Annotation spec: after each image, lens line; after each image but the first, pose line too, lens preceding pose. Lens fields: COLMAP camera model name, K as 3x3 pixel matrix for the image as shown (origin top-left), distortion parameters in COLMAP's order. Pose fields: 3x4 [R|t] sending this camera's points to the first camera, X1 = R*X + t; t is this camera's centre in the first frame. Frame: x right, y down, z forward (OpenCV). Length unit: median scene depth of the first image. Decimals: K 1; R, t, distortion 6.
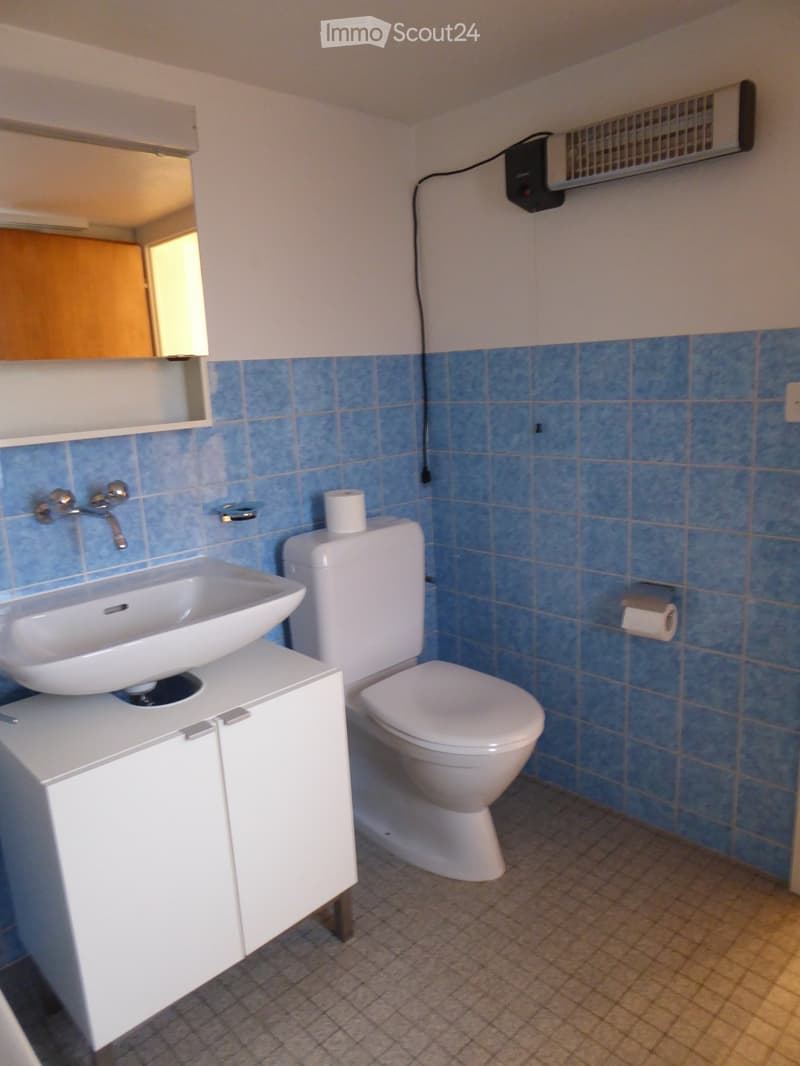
lens RADIAL K [[753.8, 0, 398.6], [0, 753.8, 532.1], [0, 0, 1]] dist [-0.011400, 0.001478]
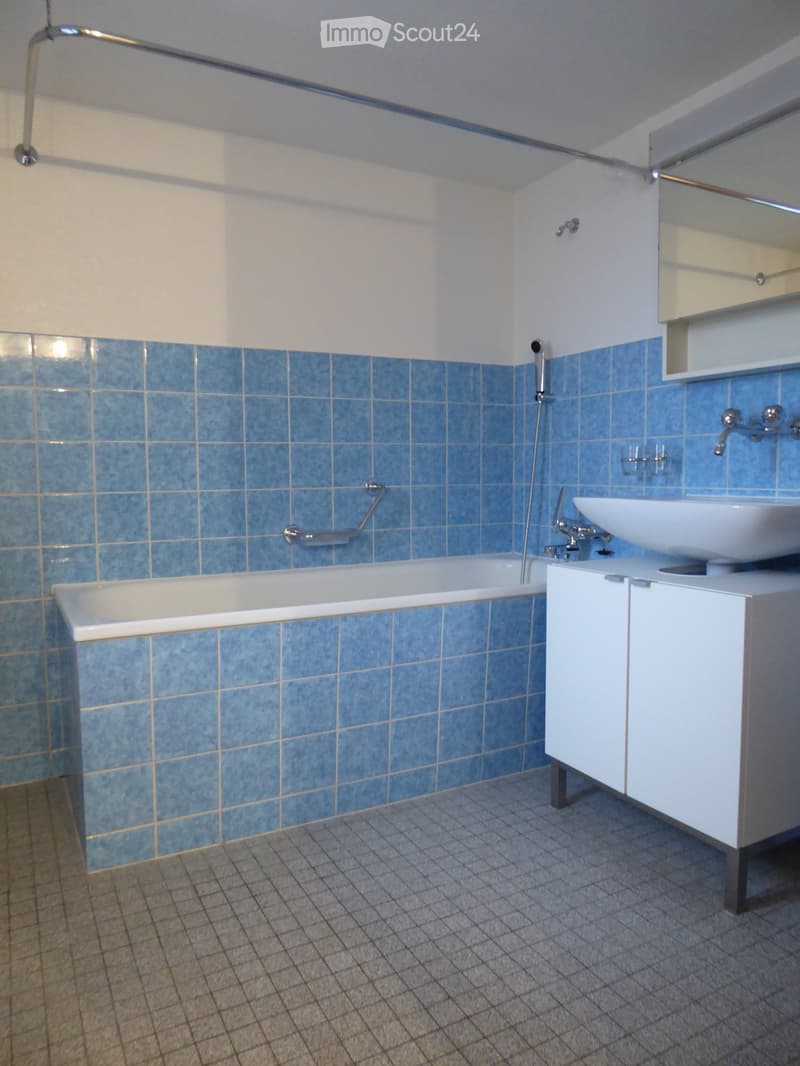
lens RADIAL K [[753.8, 0, 398.3], [0, 753.8, 533.0], [0, 0, 1]] dist [-0.011400, 0.001478]
pose [[-0.271972, 0.132449, -0.953147, 0.863038], [-0.186138, 0.964536, 0.187144, 0.011736], [0.944131, 0.228315, -0.237673, 0.759172]]
